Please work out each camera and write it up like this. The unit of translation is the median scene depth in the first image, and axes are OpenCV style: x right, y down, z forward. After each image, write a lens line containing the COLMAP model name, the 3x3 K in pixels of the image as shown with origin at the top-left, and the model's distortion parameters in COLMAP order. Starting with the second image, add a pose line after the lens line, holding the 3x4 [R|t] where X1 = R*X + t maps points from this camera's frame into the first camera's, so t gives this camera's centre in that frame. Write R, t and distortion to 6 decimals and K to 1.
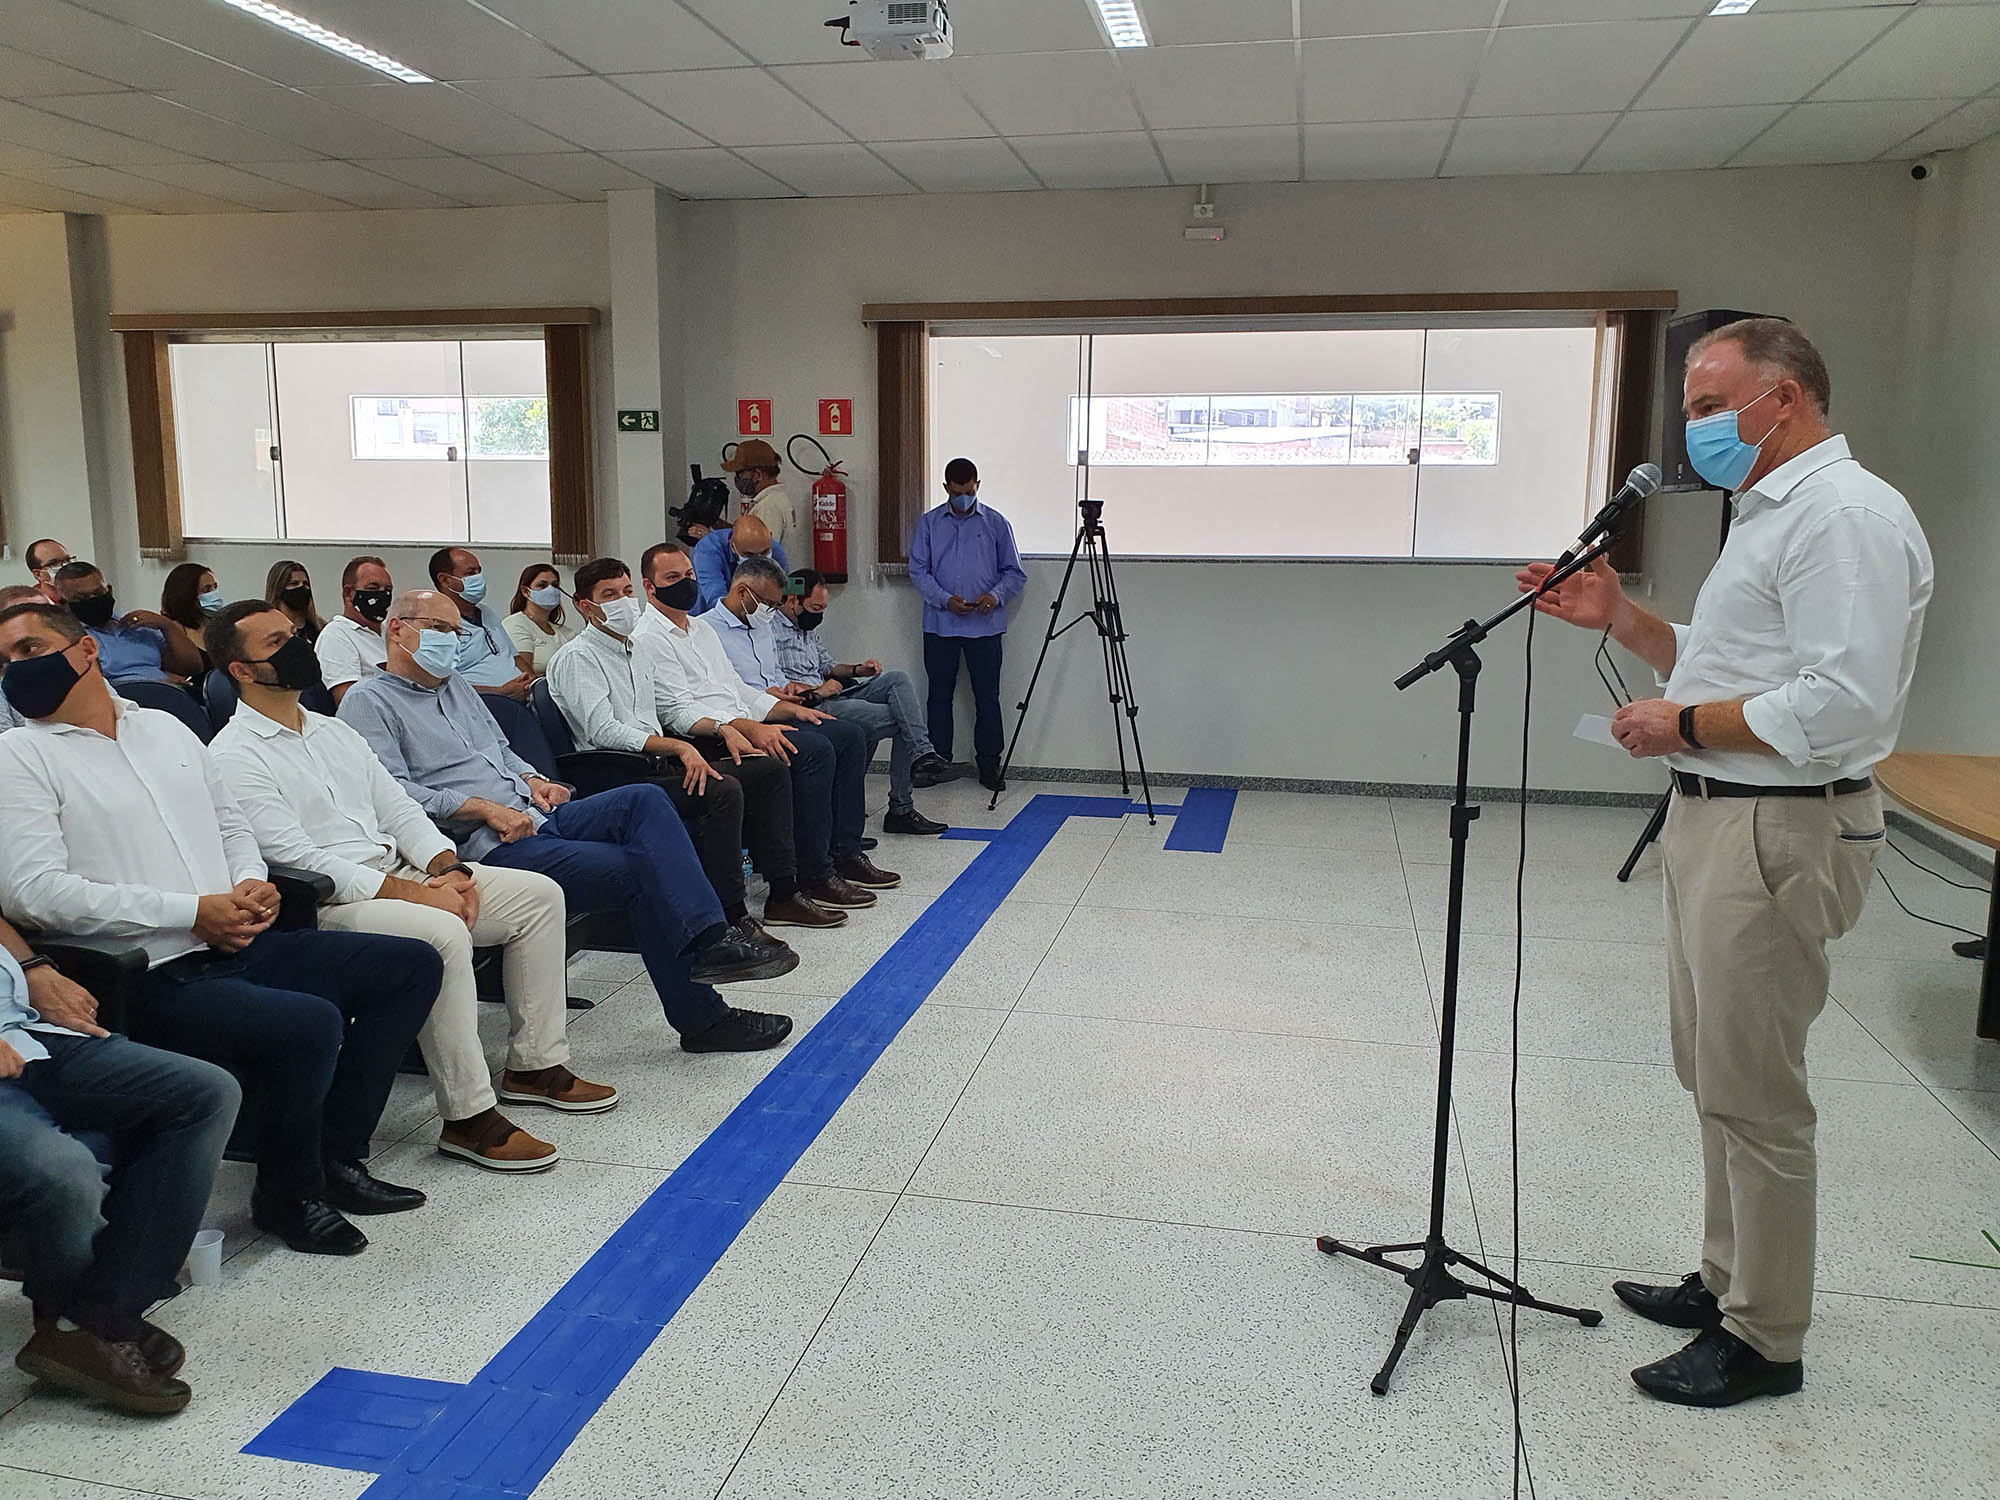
lens RADIAL K [[1536.6, 0, 968.7], [0, 1536.6, 754.5], [0, 0, 1]] dist [0.022315, -0.041182]
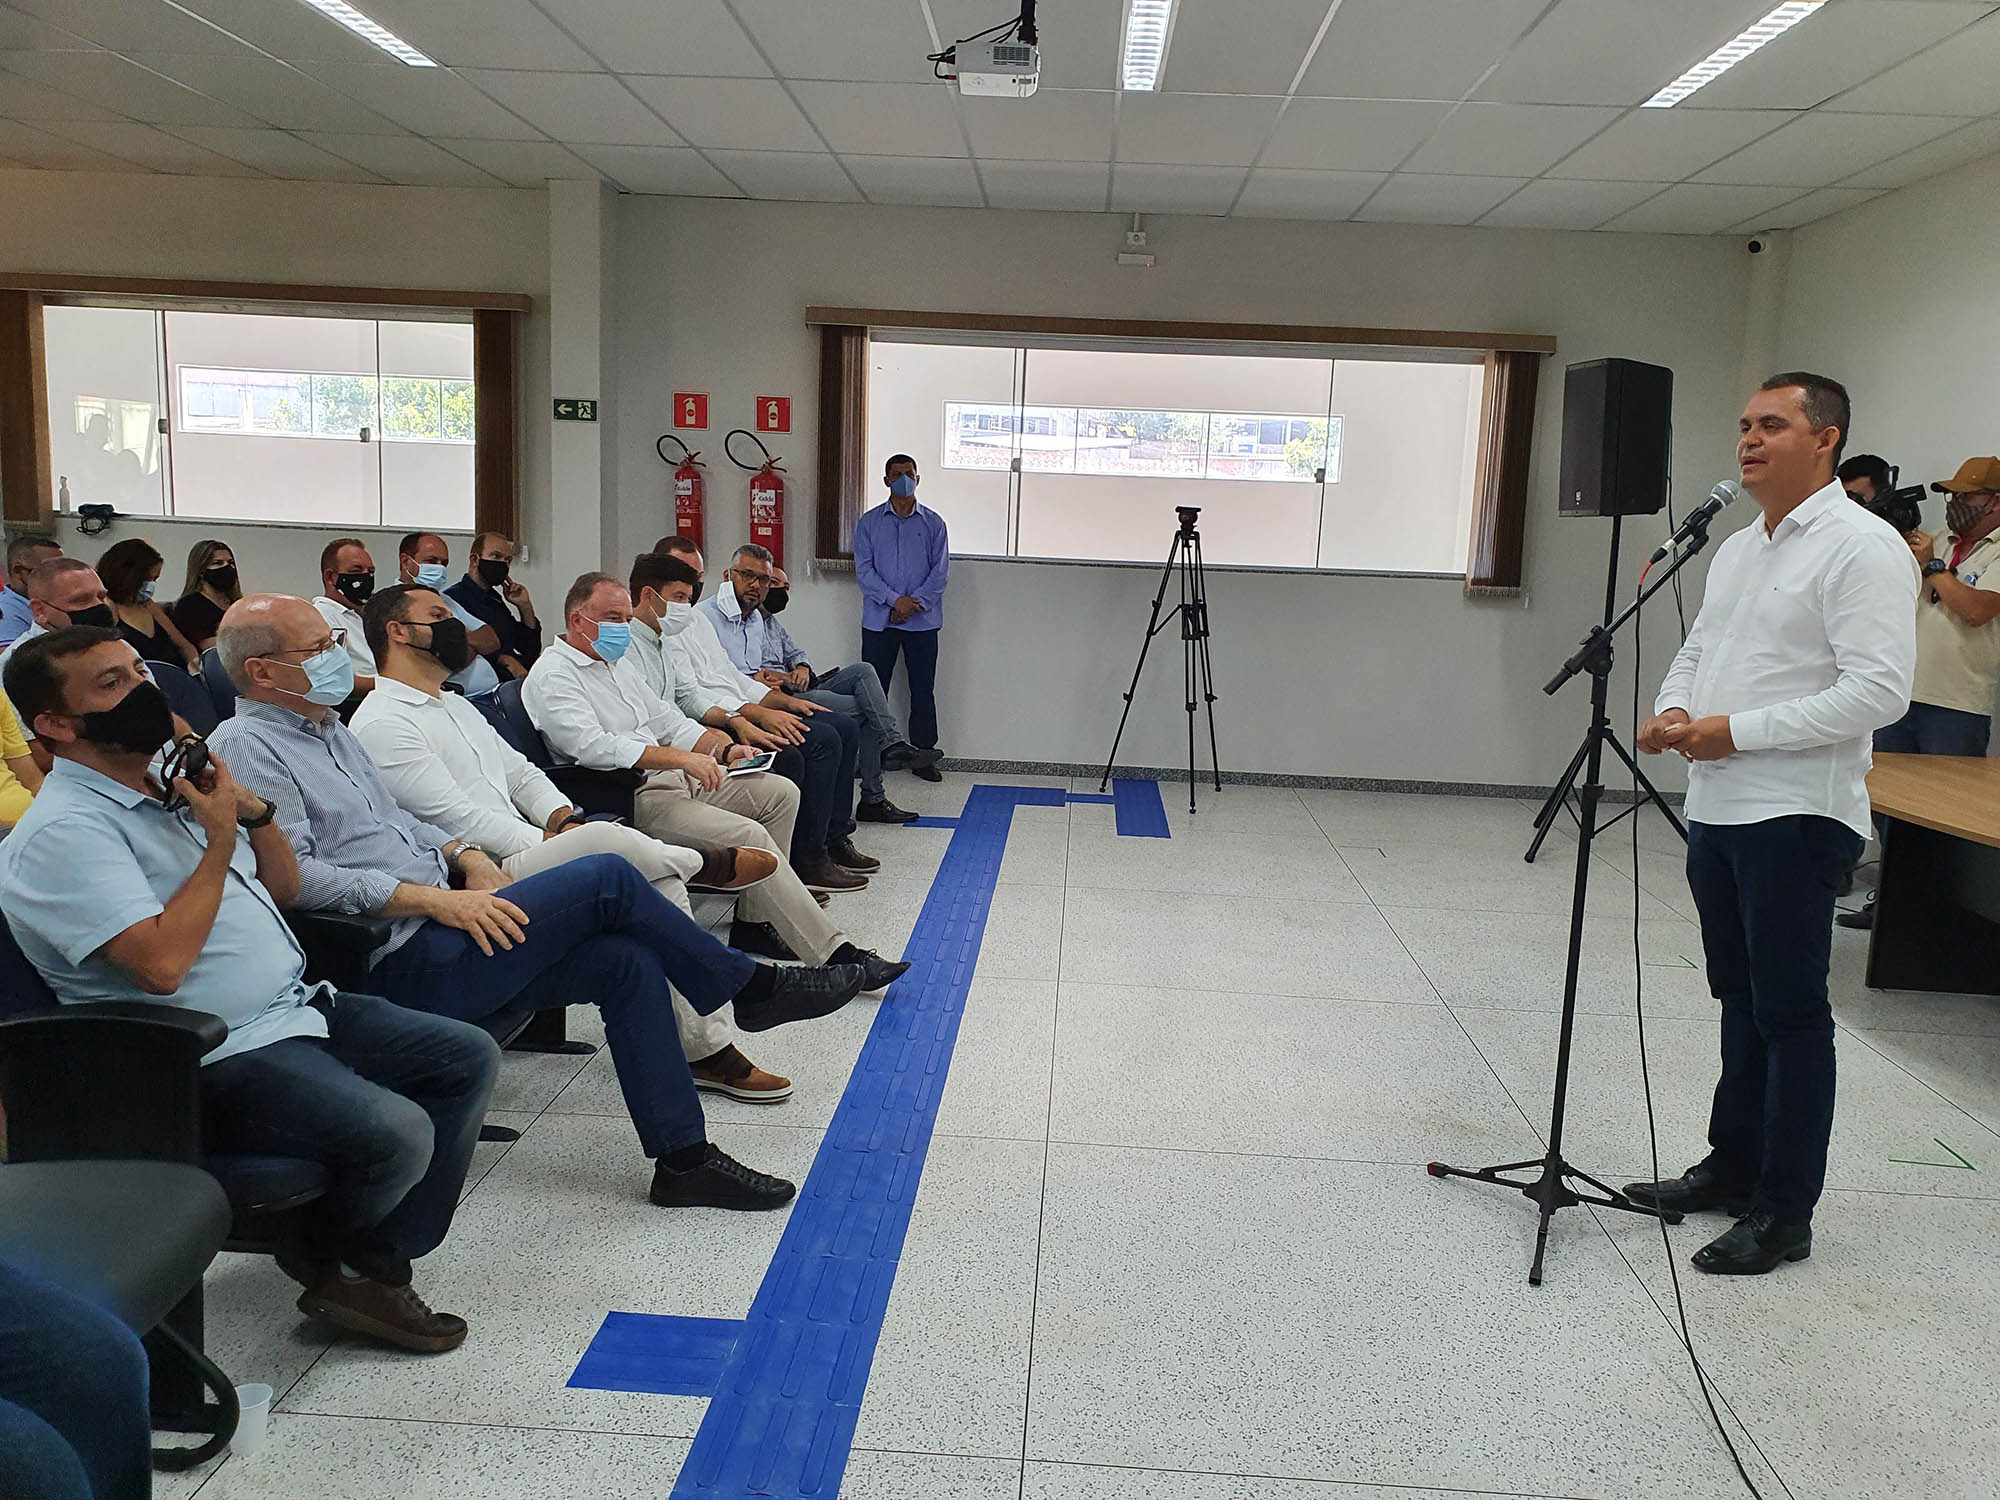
lens RADIAL K [[1526.7, 0, 1000.0], [0, 1526.7, 750.0], [0, 0, 1]] dist [-0.013148, 0.004969]
pose [[0.986006, 0.008705, 0.166482, -0.109073], [-0.008499, 0.999962, -0.001951, 0.004406], [-0.166493, 0.000509, 0.986042, -0.024775]]
